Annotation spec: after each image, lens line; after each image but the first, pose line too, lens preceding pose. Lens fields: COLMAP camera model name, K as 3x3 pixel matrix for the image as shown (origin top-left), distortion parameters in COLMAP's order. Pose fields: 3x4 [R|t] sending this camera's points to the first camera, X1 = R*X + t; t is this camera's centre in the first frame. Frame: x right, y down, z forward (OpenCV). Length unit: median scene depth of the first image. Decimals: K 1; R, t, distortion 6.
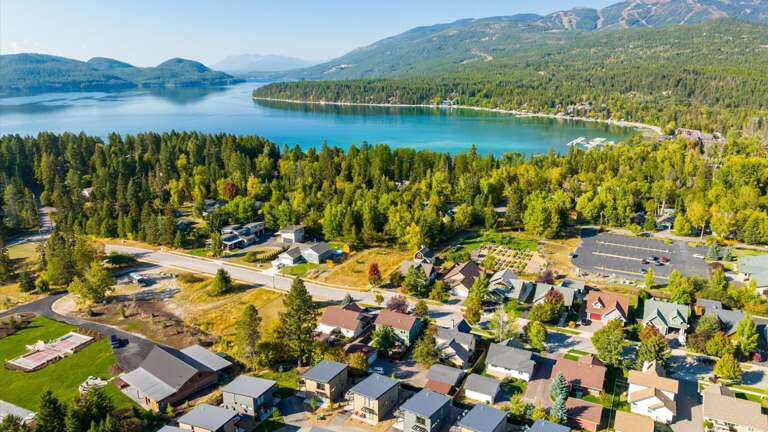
lens RADIAL K [[554.7, 0, 384.0], [0, 554.7, 216.0], [0, 0, 1]] dist [-0.027540, -0.001144]
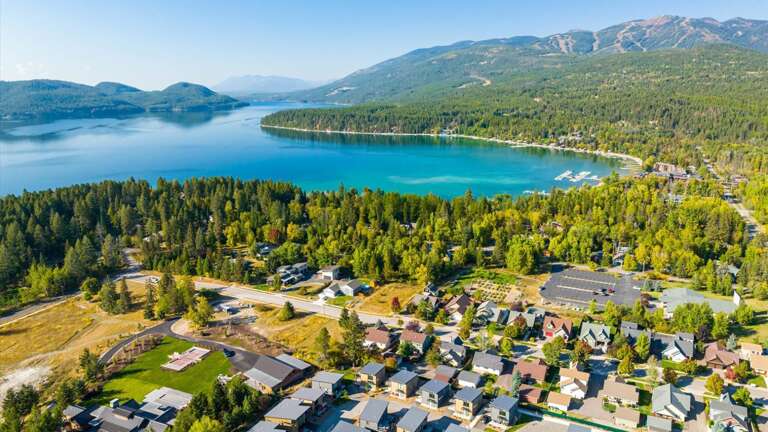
lens RADIAL K [[554.7, 0, 384.0], [0, 554.7, 216.0], [0, 0, 1]] dist [-0.027540, -0.001144]
pose [[0.999988, -0.004749, -0.001224, -0.032267], [0.004706, 0.999451, -0.032805, -0.054189], [0.001379, 0.032799, 0.999461, -0.303837]]
